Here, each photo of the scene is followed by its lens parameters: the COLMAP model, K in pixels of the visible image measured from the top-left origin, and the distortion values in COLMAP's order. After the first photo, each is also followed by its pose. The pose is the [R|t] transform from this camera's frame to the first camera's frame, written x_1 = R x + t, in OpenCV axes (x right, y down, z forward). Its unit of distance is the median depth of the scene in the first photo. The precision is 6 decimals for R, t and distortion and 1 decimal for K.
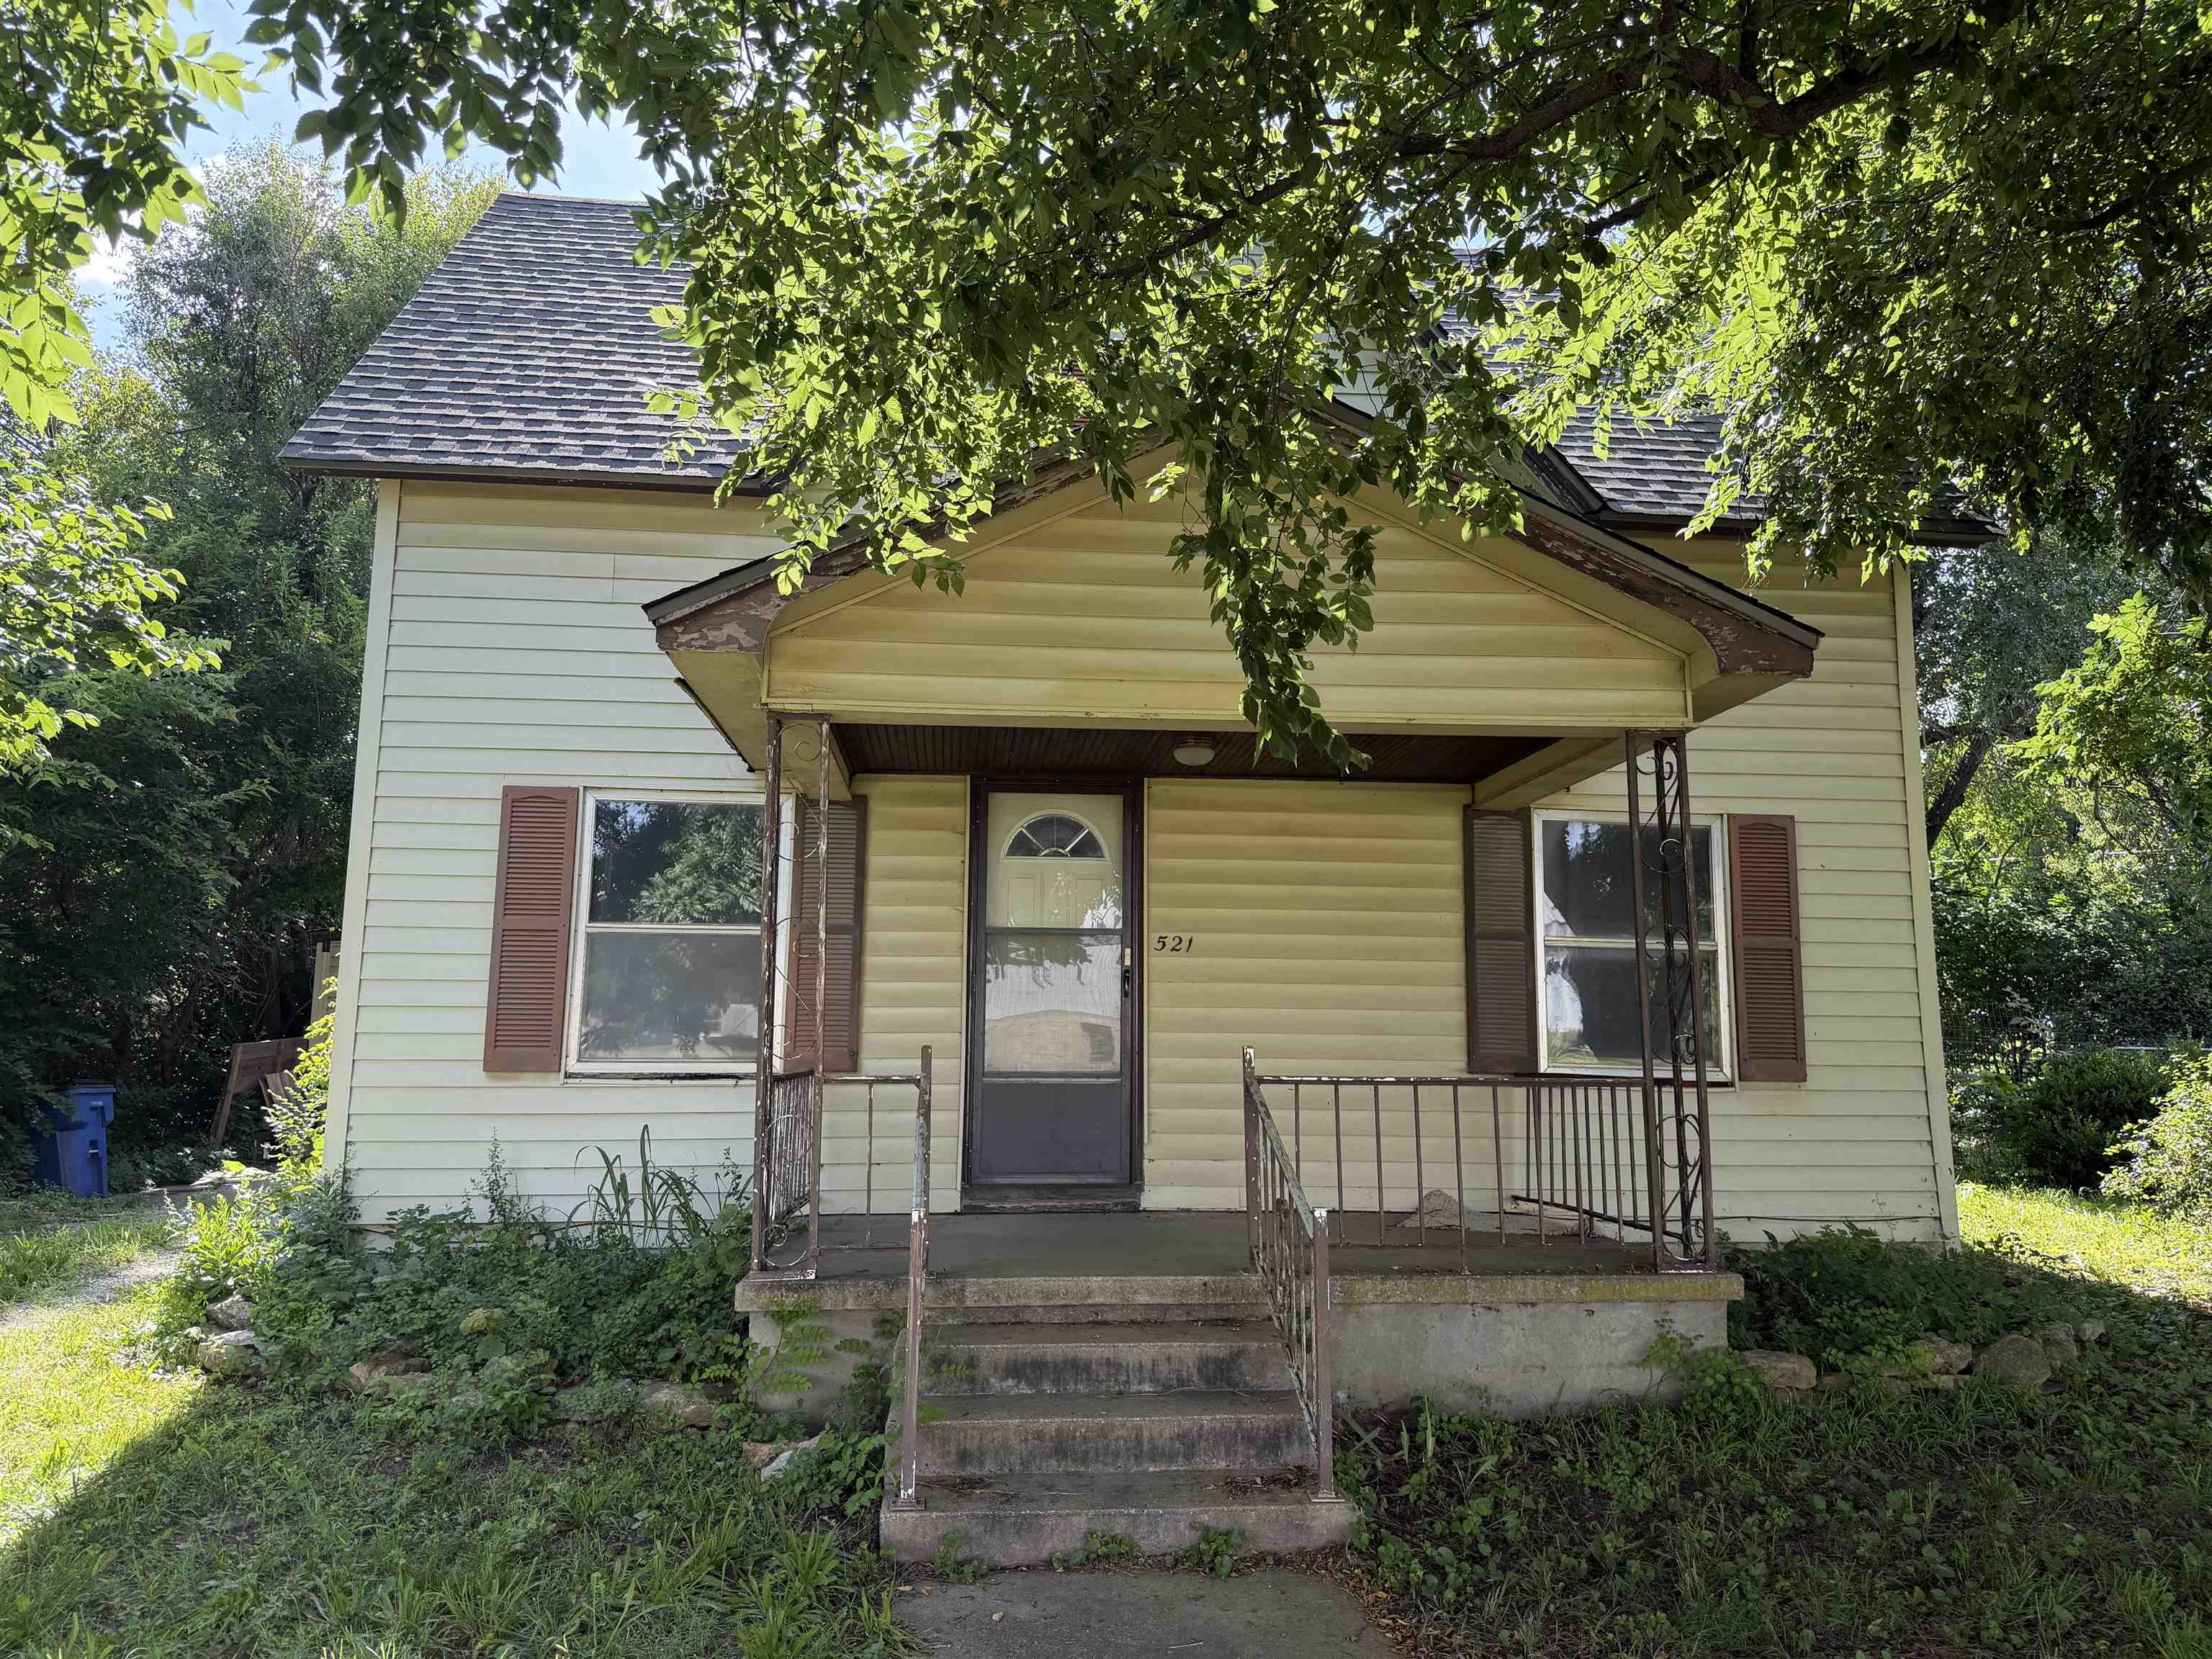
lens RADIAL K [[1529.8, 0, 1101.6], [0, 1529.8, 834.0], [0, 0, 1]] dist [0.106757, -0.152854]
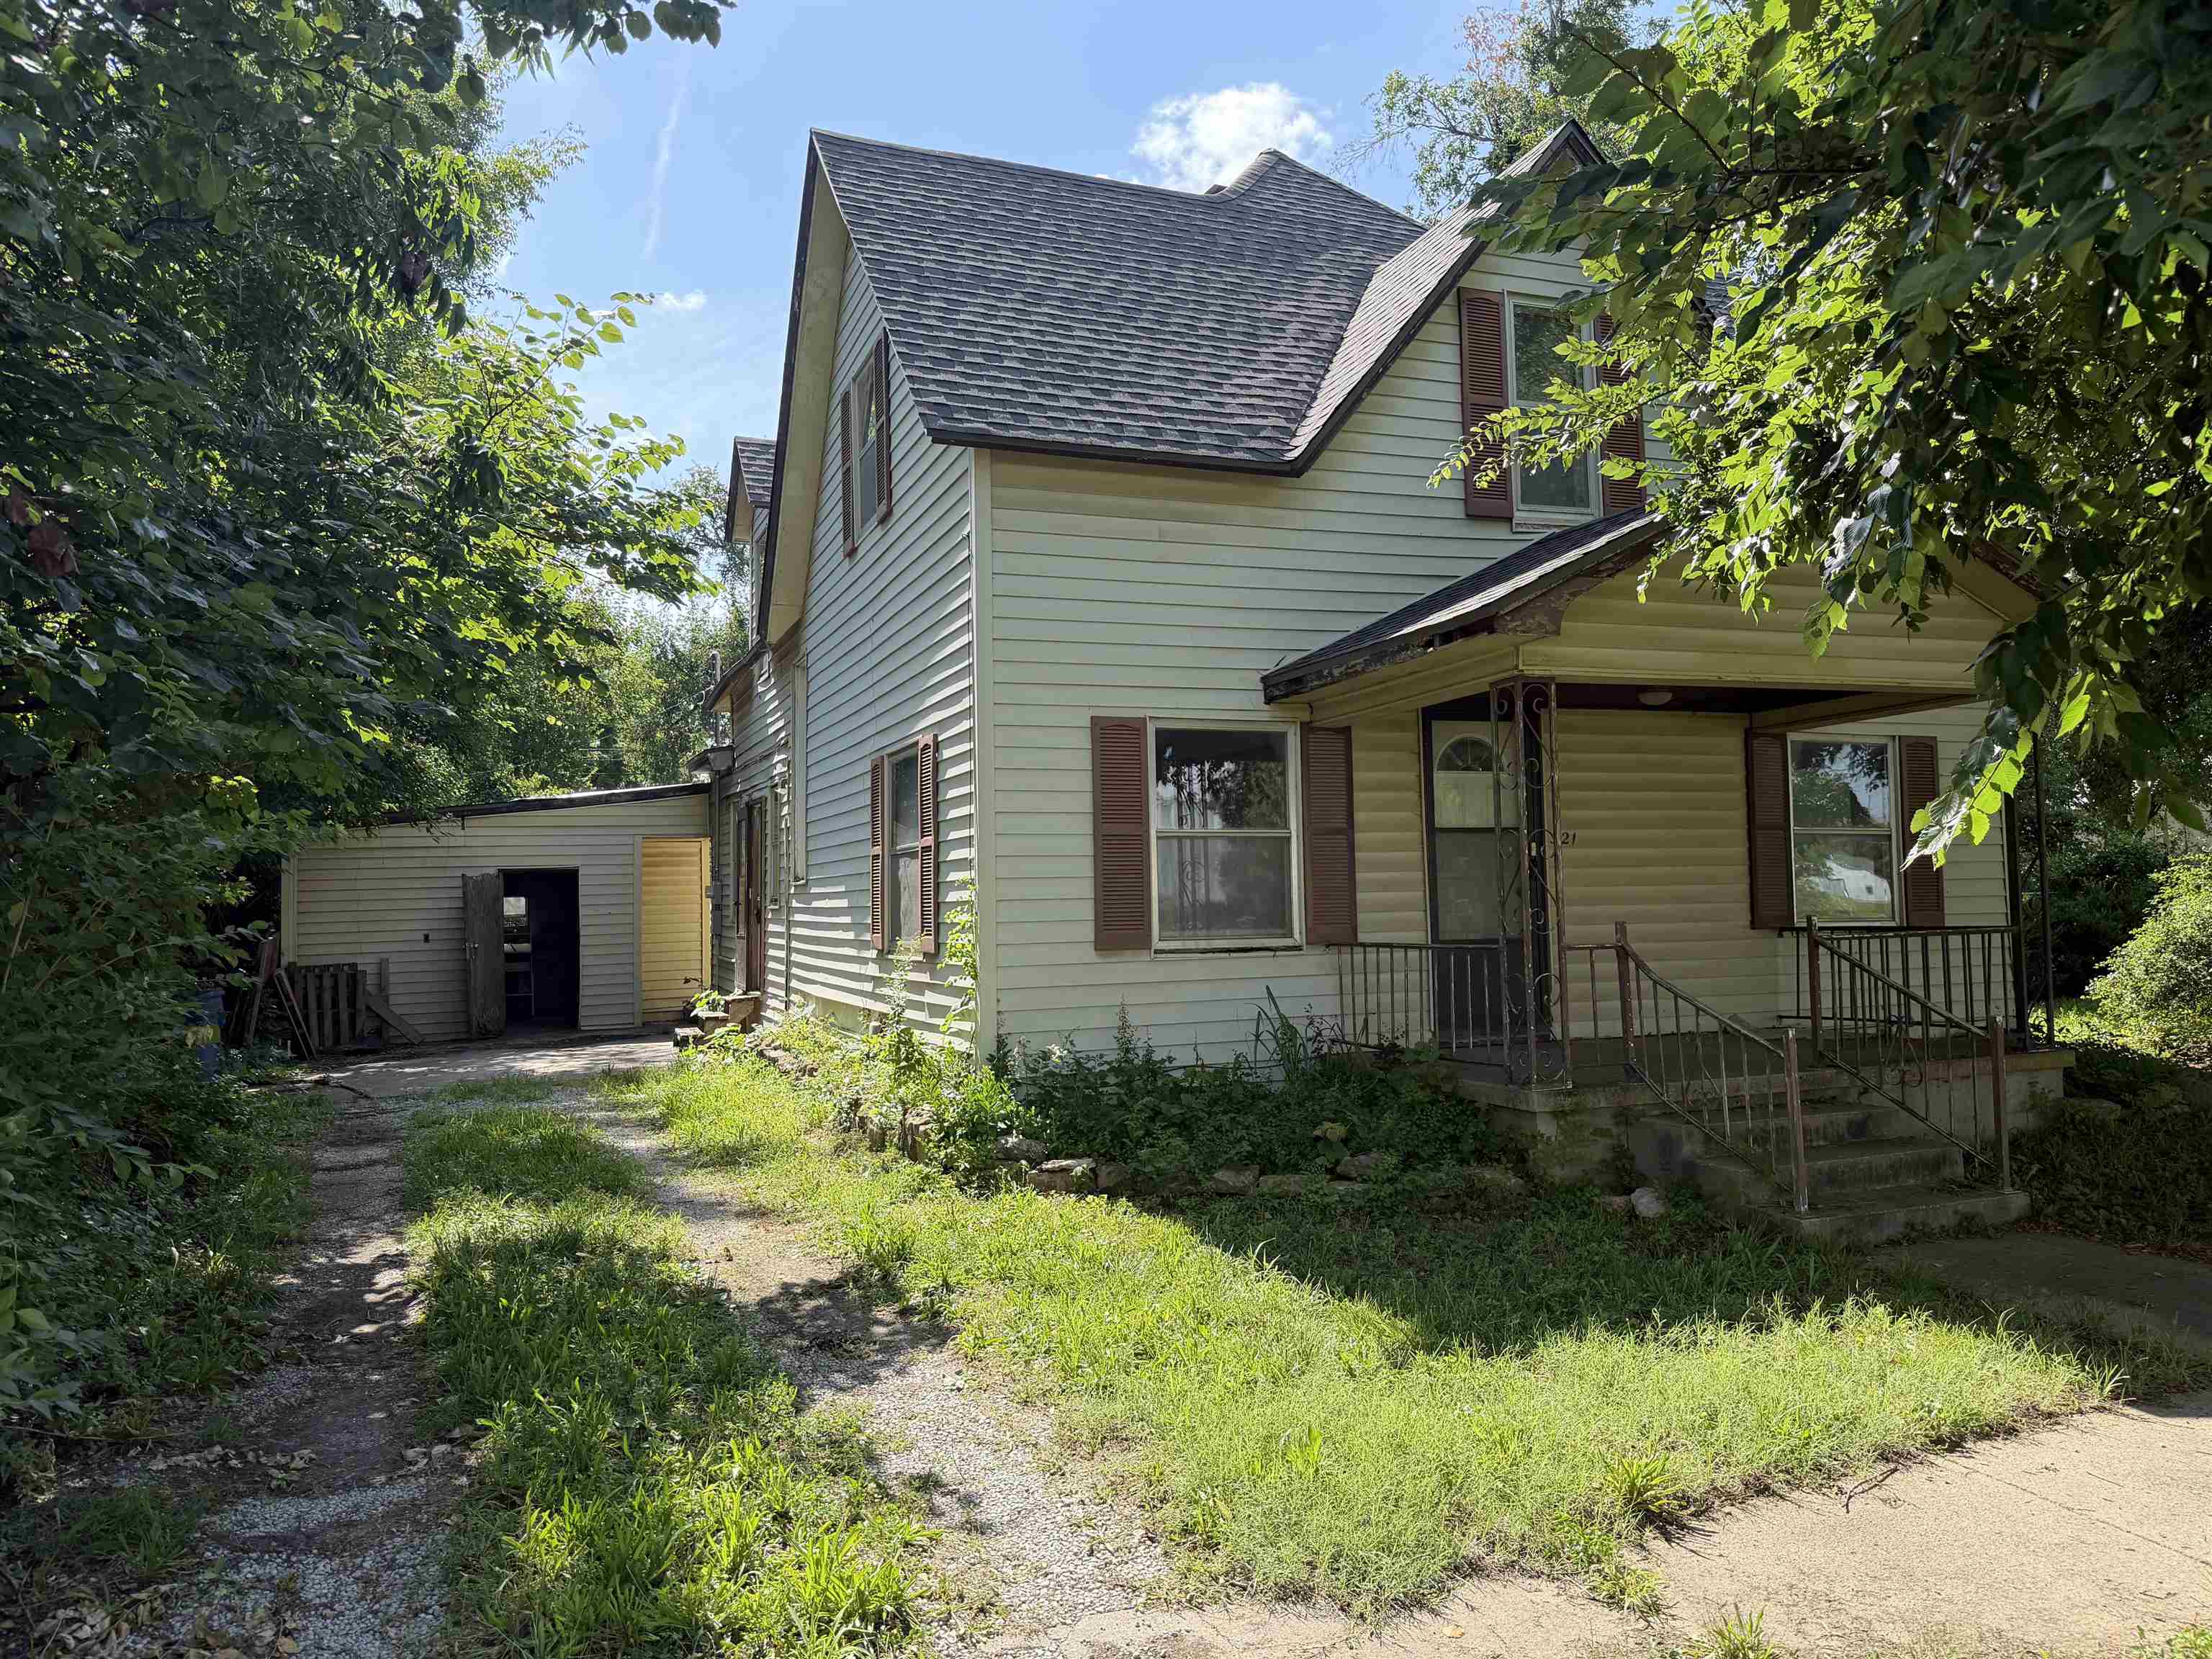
lens RADIAL K [[1529.8, 0, 1101.6], [0, 1529.8, 834.0], [0, 0, 1]] dist [0.106757, -0.152854]
pose [[0.963040, -0.016591, 0.268847, -0.699037], [-0.006996, 0.996224, 0.086540, -0.042775], [-0.269267, -0.085223, 0.959287, -0.150398]]
